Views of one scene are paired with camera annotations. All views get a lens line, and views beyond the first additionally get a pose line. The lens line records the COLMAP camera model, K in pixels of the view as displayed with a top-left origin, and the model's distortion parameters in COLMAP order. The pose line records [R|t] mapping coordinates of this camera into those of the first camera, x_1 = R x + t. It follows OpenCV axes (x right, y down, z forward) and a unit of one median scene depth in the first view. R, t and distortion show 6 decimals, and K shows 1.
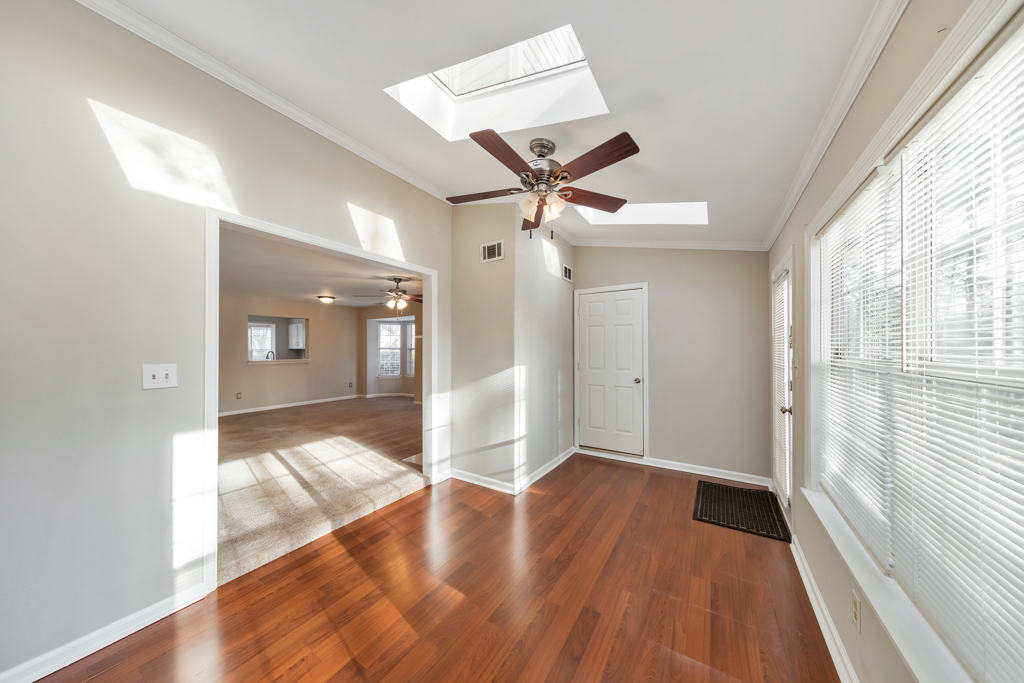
lens RADIAL K [[321.1, 0, 513.5], [0, 321.1, 343.9], [0, 0, 1]] dist [0.000253, -0.000008]
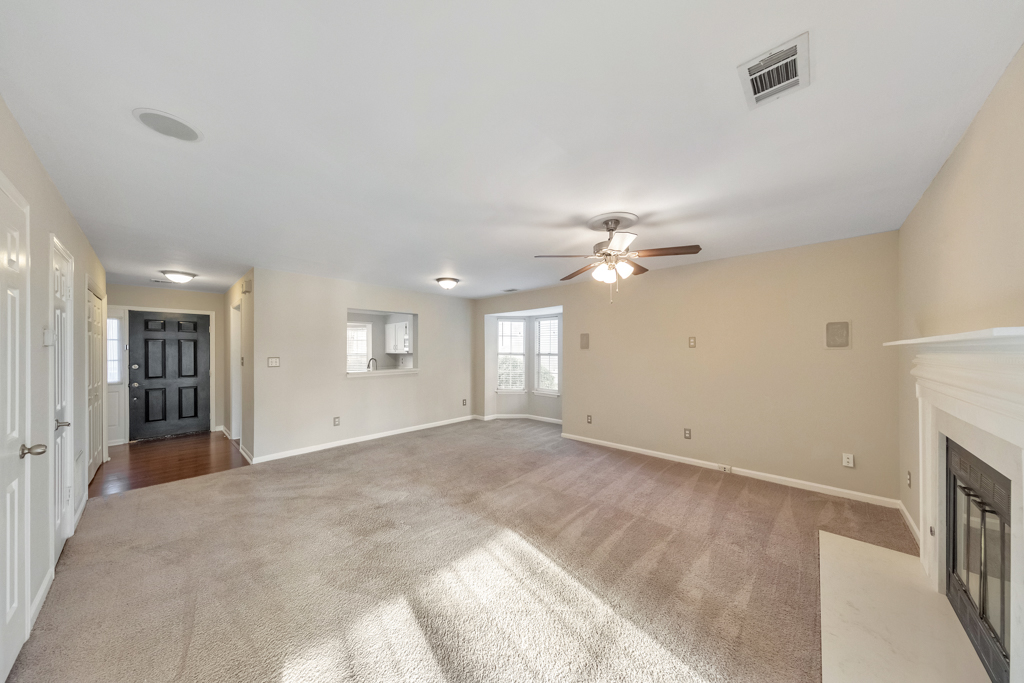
lens RADIAL K [[321.1, 0, 510.5], [0, 321.1, 346.6], [0, 0, 1]] dist [0.000253, -0.000008]
pose [[0.979617, -0.000956, -0.200874, -0.247081], [0.002194, 0.999980, 0.005942, -0.006793], [0.200865, -0.006261, 0.979599, 0.283729]]
